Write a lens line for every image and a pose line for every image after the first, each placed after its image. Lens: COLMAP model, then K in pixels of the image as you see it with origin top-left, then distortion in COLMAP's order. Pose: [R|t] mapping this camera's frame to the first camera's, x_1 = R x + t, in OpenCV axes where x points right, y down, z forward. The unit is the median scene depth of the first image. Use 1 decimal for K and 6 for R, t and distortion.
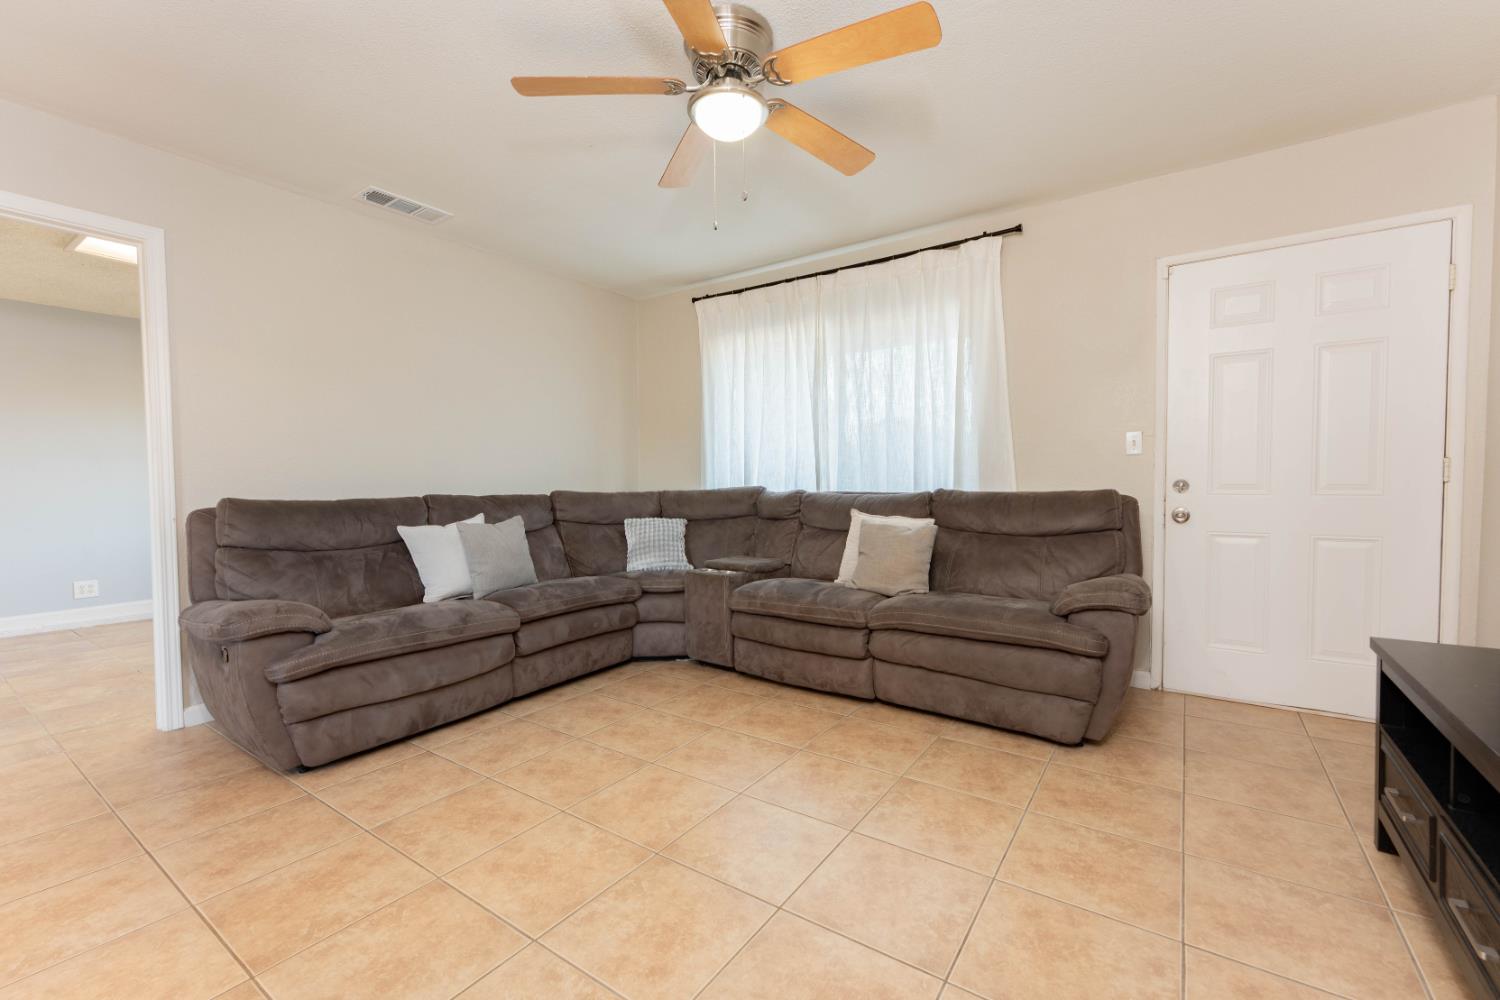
lens RADIAL K [[621.7, 0, 759.3], [0, 621.7, 498.3], [0, 0, 1]] dist [0.001440, -0.000039]
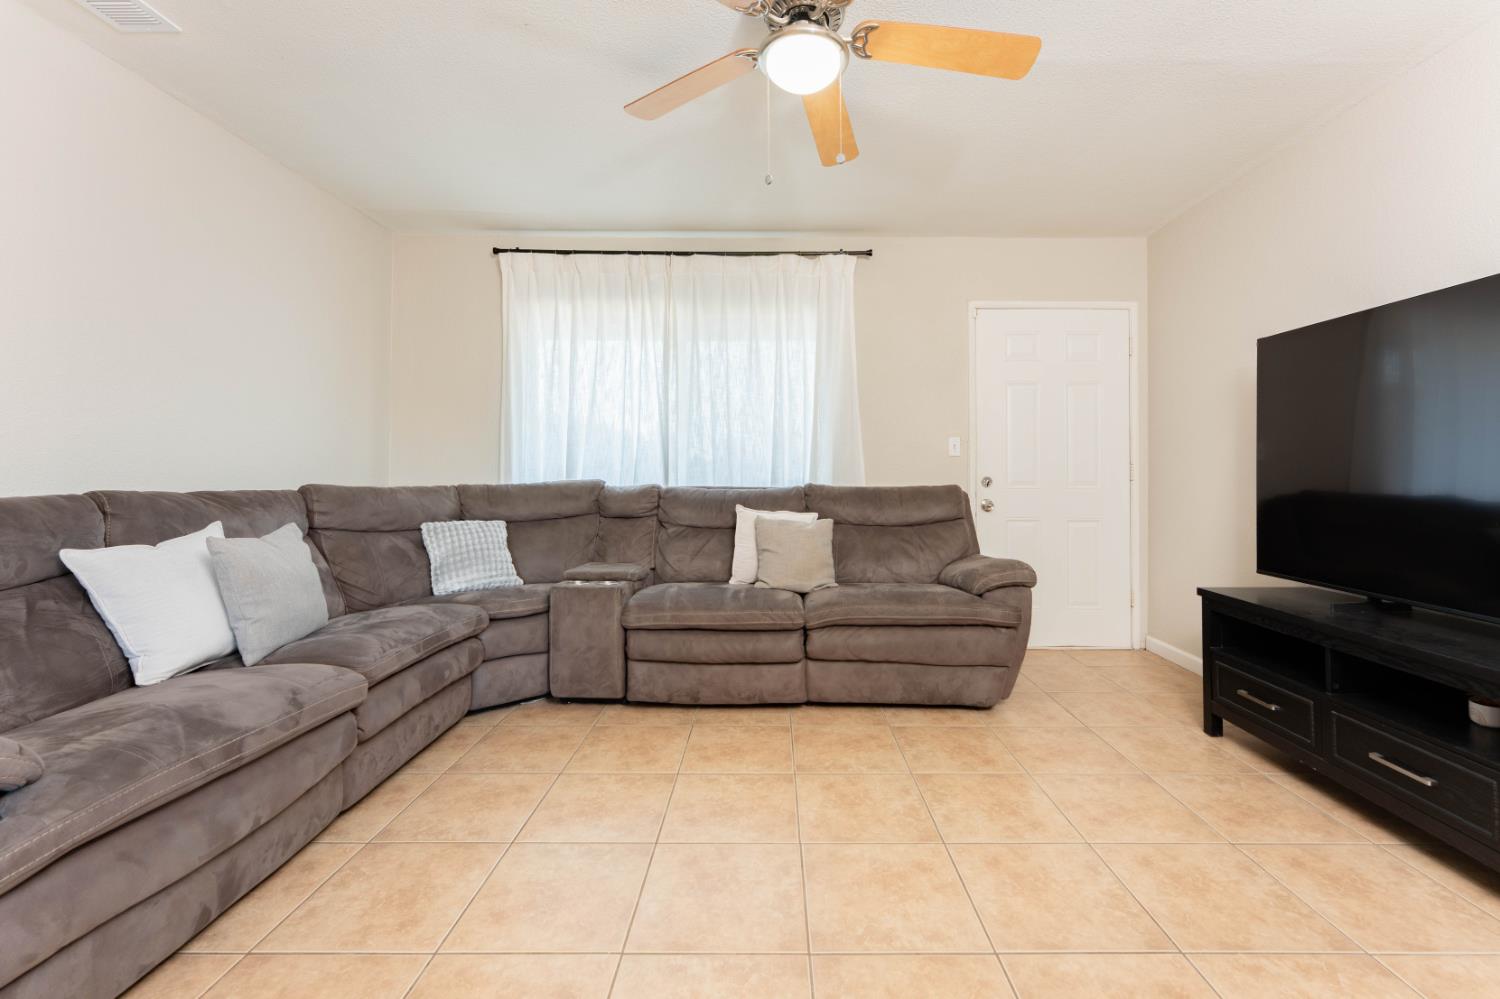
lens RADIAL K [[613.5, 0, 774.8], [0, 613.5, 465.1], [0, 0, 1]] dist [-0.000325, -0.000138]
pose [[0.825402, 0.020712, 0.564165, -0.364208], [0.004836, 0.999031, -0.043753, -0.001931], [-0.564525, 0.038842, 0.824502, 0.210705]]
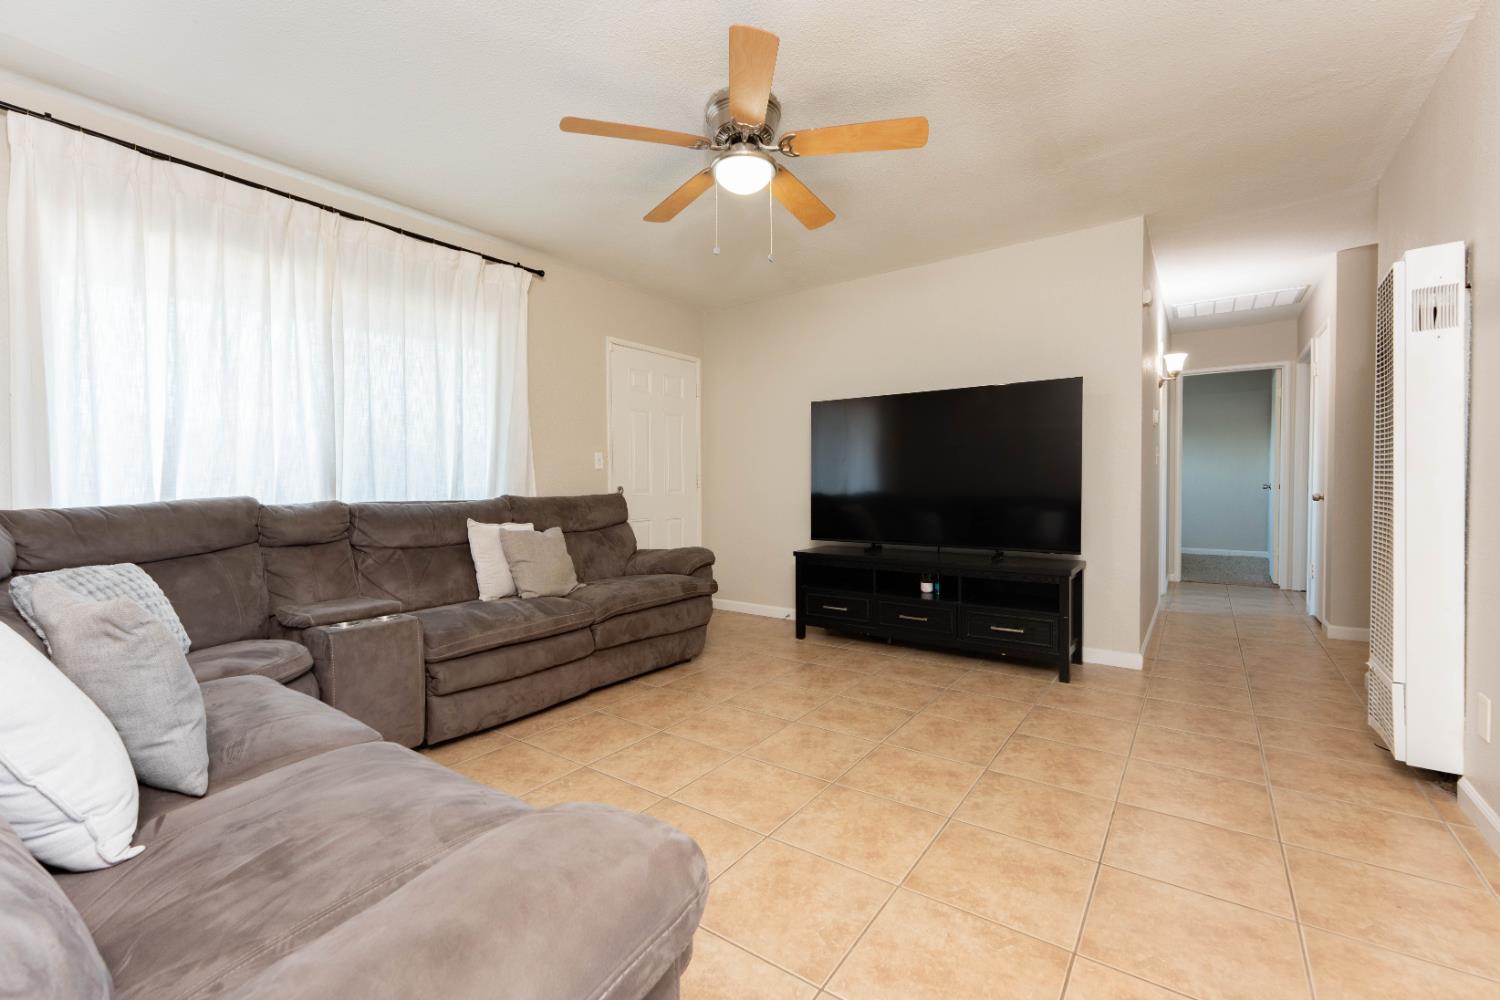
lens RADIAL K [[628.7, 0, 728.1], [0, 628.7, 496.6], [0, 0, 1]] dist [0.001555, 0.000140]
pose [[0.053488, -0.009538, 0.998523, -0.797439], [0.041792, 0.999100, 0.007305, -0.005965], [-0.997694, 0.041340, 0.053839, 0.632162]]
